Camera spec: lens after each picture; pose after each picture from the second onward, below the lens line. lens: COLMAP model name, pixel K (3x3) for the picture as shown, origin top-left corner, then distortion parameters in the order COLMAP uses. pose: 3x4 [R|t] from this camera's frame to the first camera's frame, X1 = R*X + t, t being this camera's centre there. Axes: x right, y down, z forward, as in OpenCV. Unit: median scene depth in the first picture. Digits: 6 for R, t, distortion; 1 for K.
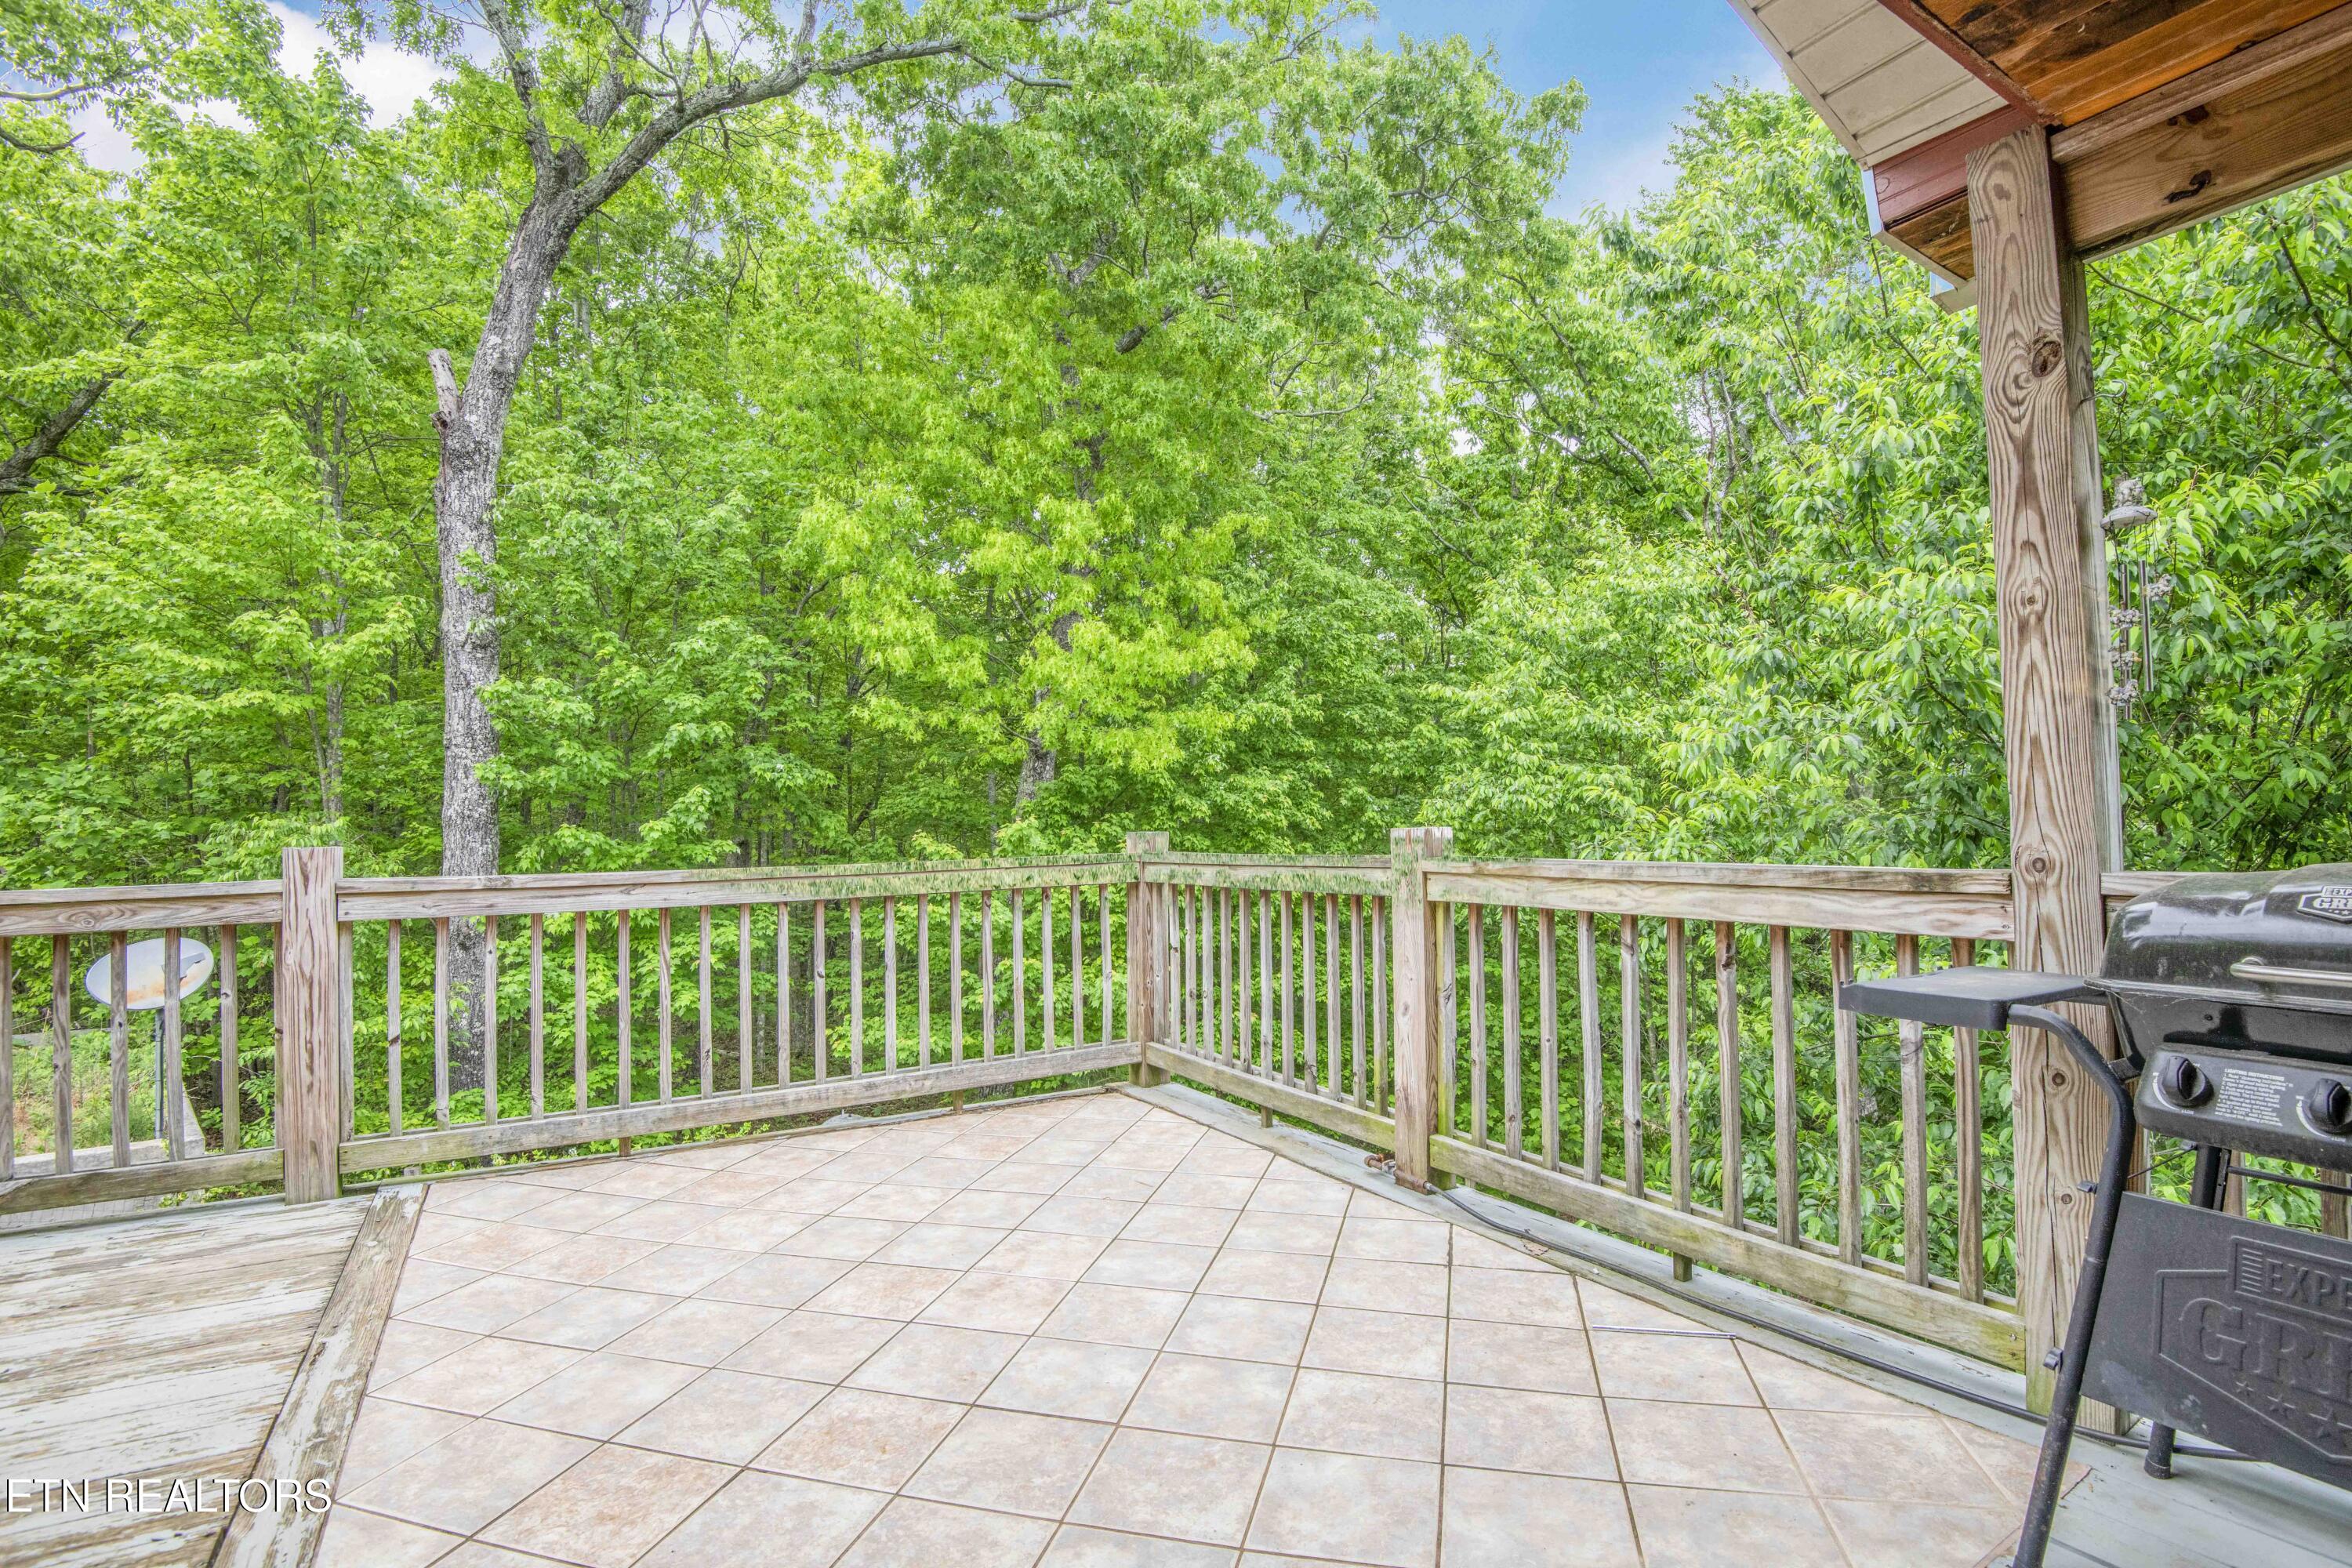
lens RADIAL K [[1081.0, 0, 1177.0], [0, 1081.0, 796.1], [0, 0, 1]] dist [-0.021272, -0.012308]
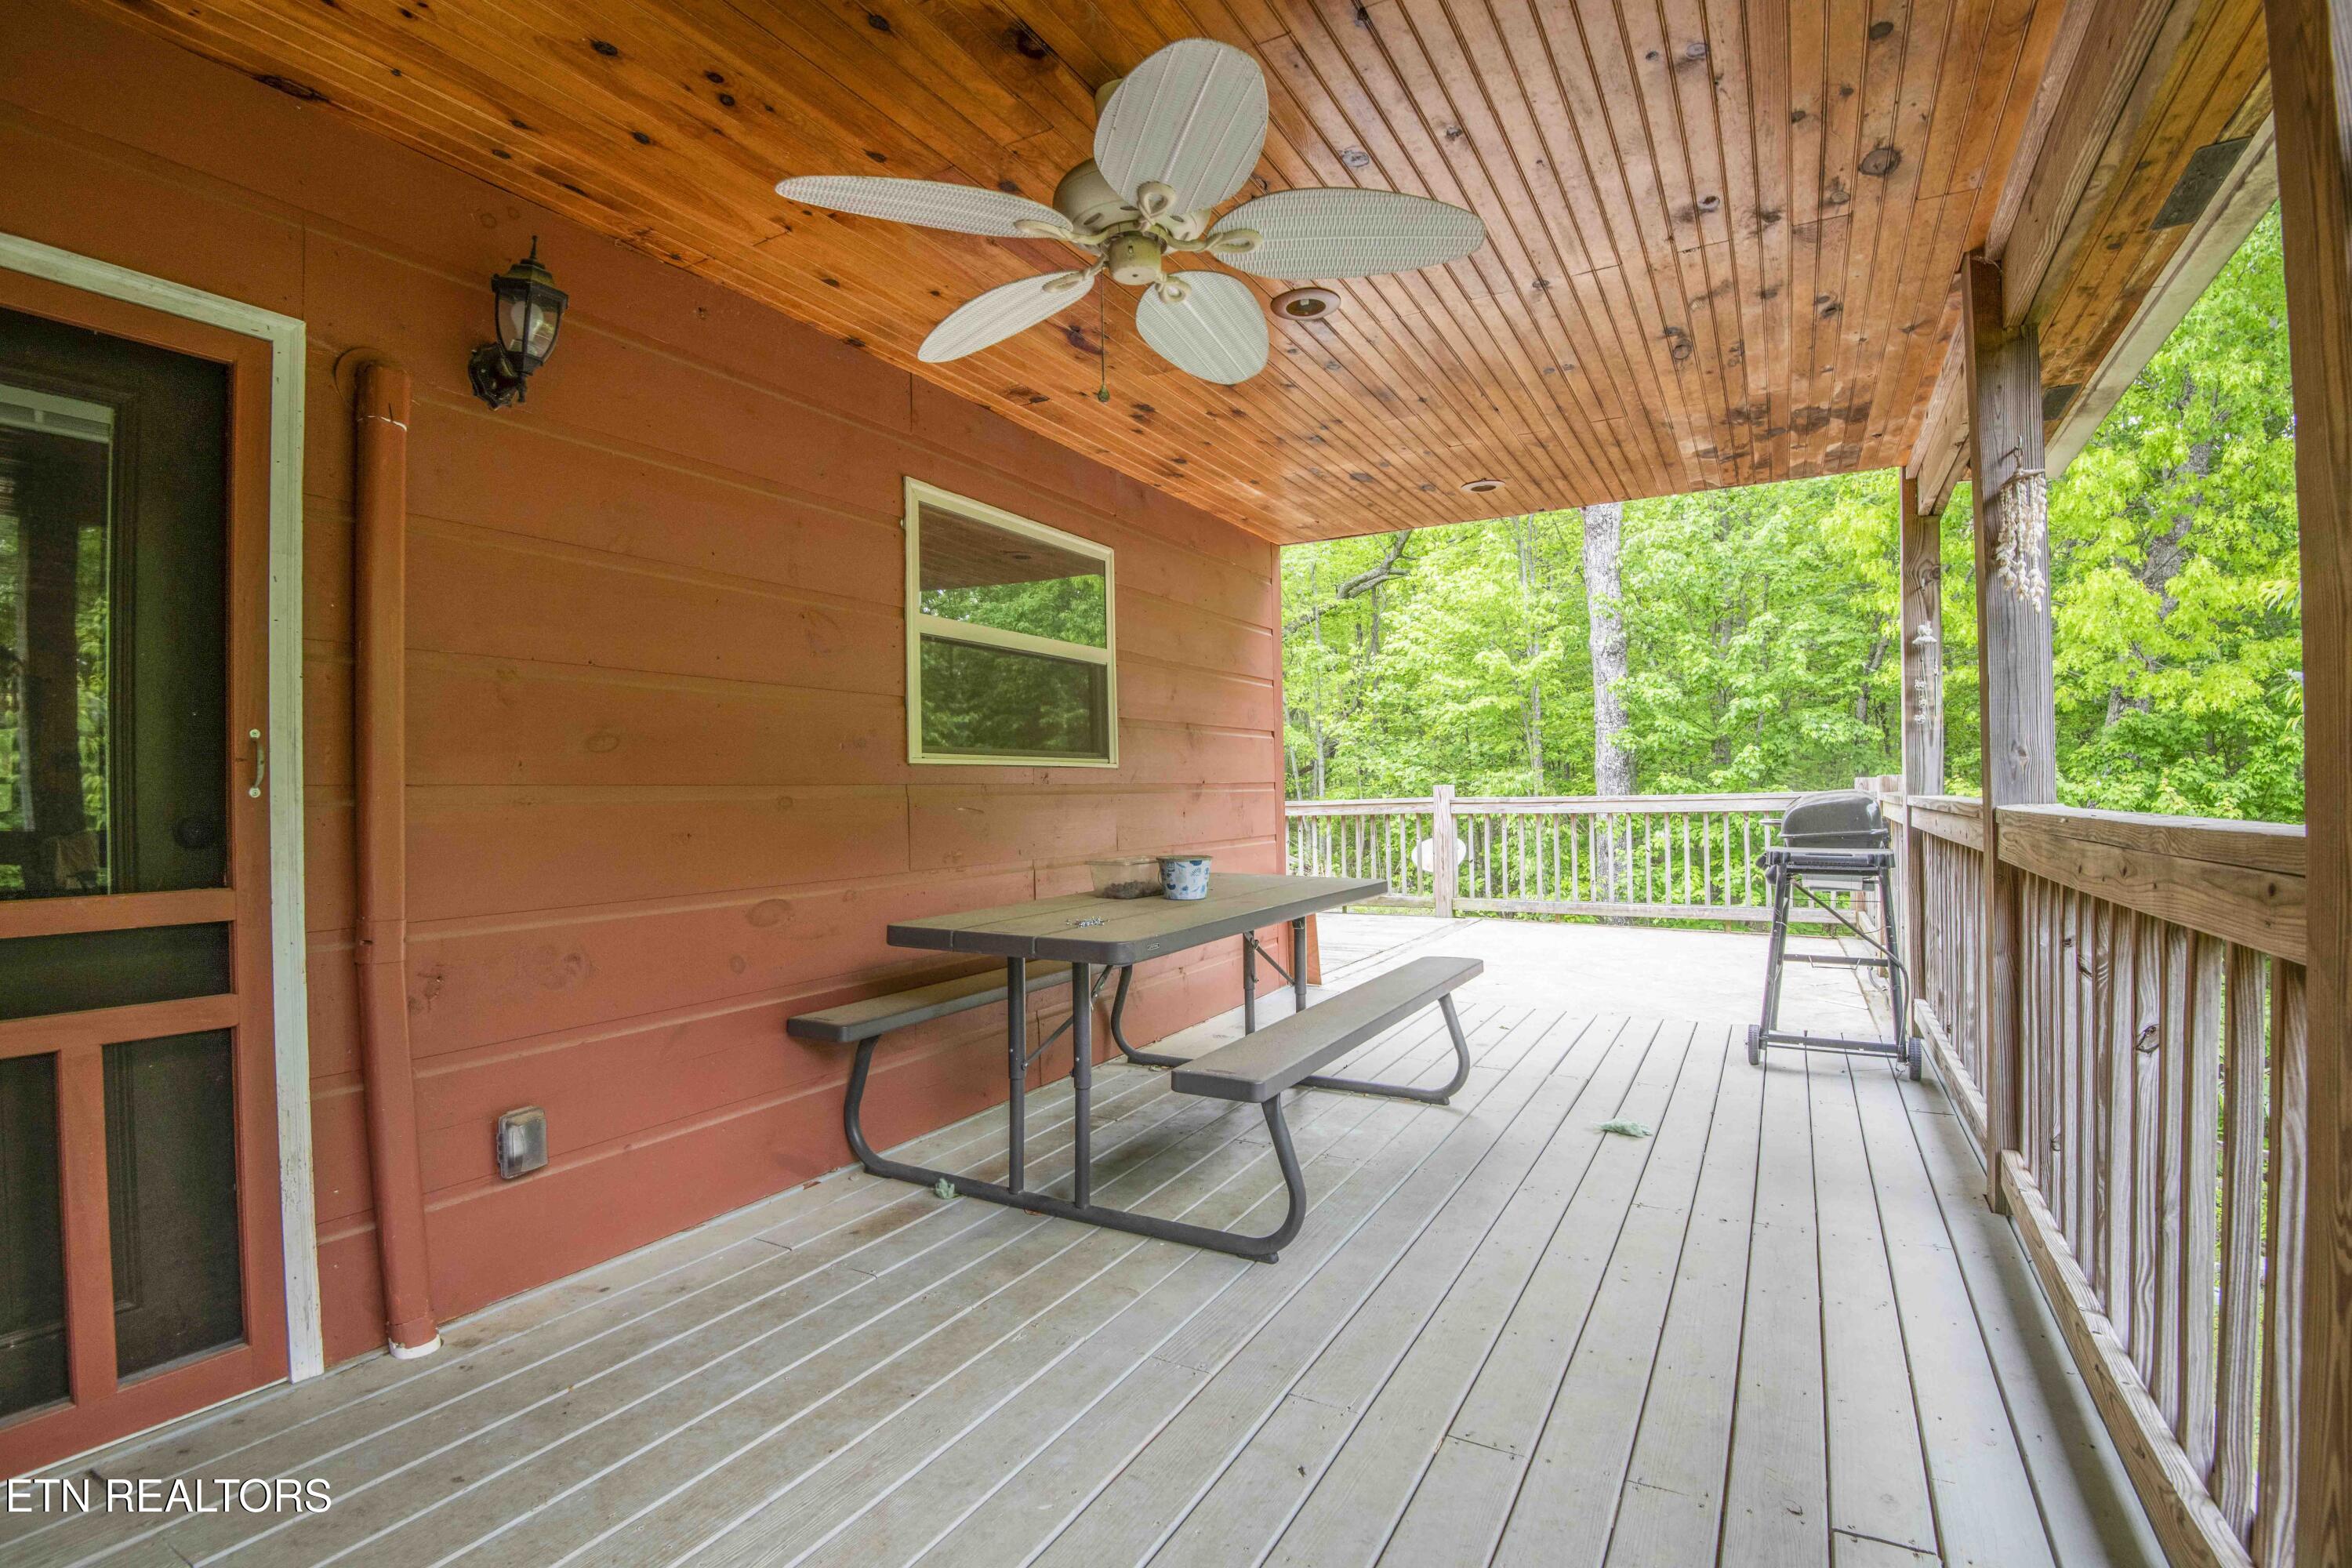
lens RADIAL K [[1081.0, 0, 1179.2], [0, 1081.0, 783.1], [0, 0, 1]] dist [-0.021272, -0.012308]
pose [[0.489607, 0.002366, -0.871940, 0.357291], [0.029667, 0.999372, 0.019370, -0.007806], [0.871438, -0.035352, 0.489230, -0.259452]]
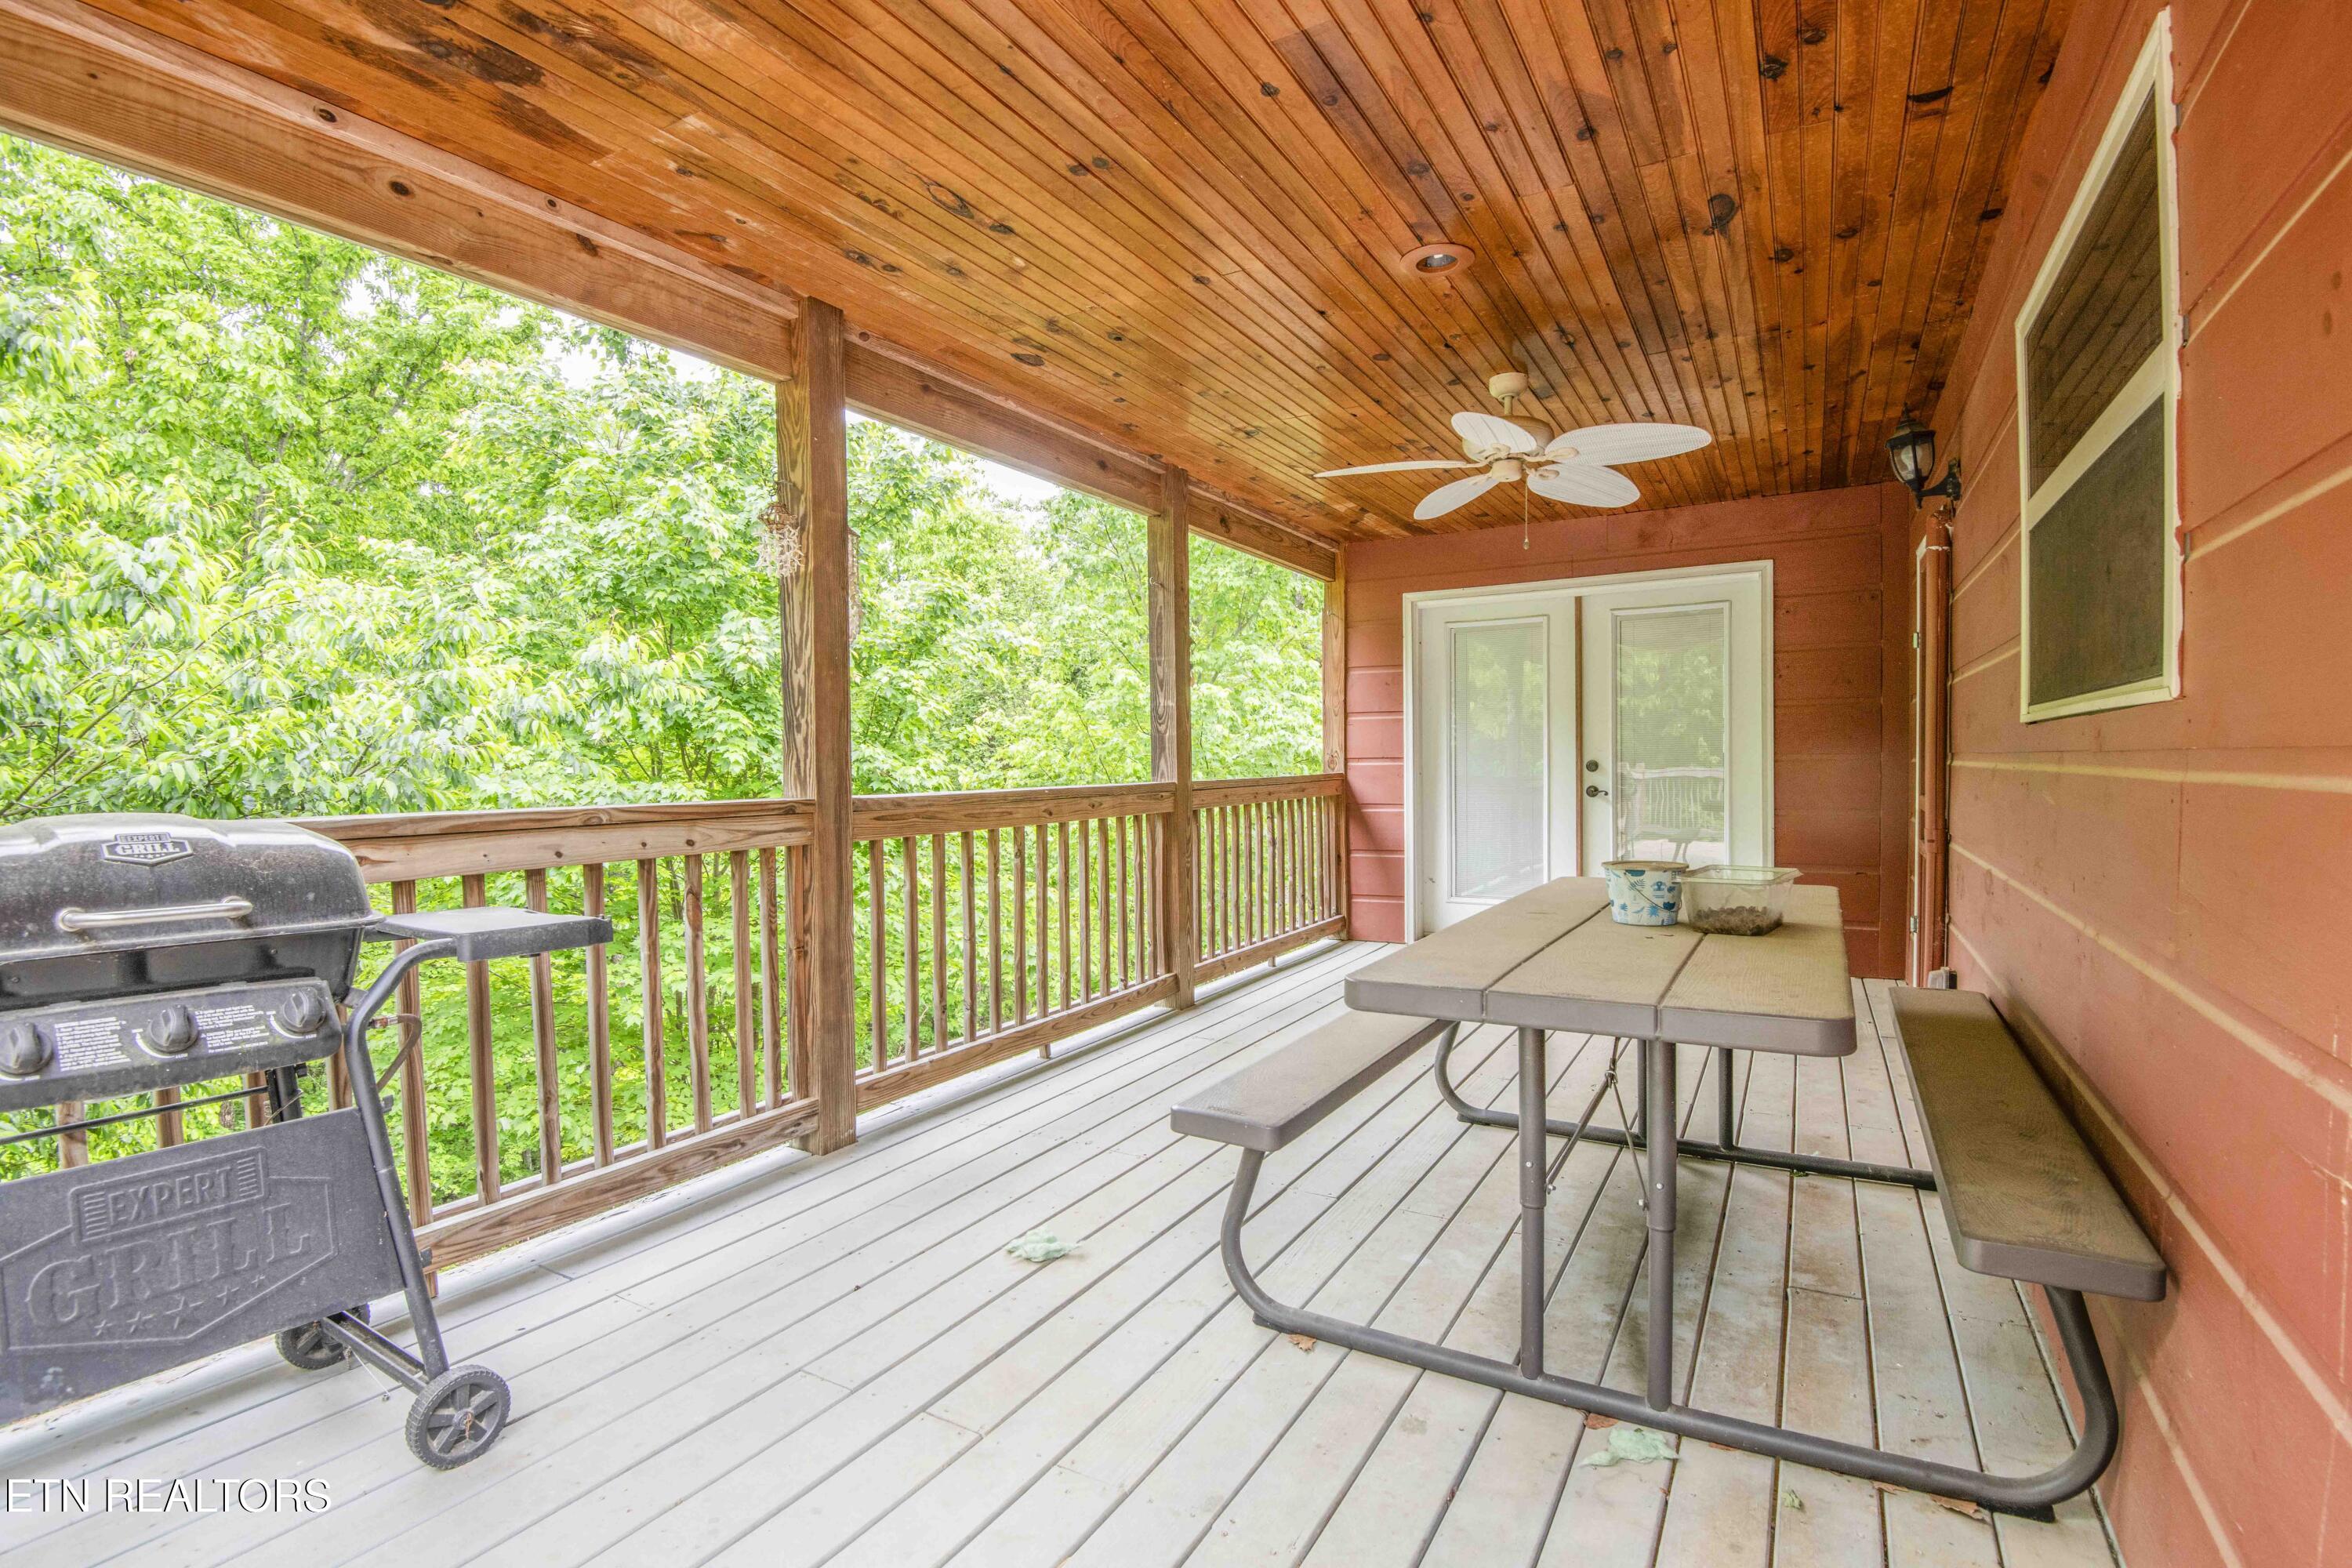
lens RADIAL K [[1081.0, 0, 1170.6], [0, 1081.0, 778.2], [0, 0, 1]] dist [-0.021272, -0.012308]
pose [[-0.474610, 0.007886, 0.880161, -0.047294], [-0.007142, 0.999892, -0.012810, 0.004572], [-0.880167, -0.012366, -0.474502, 0.072004]]
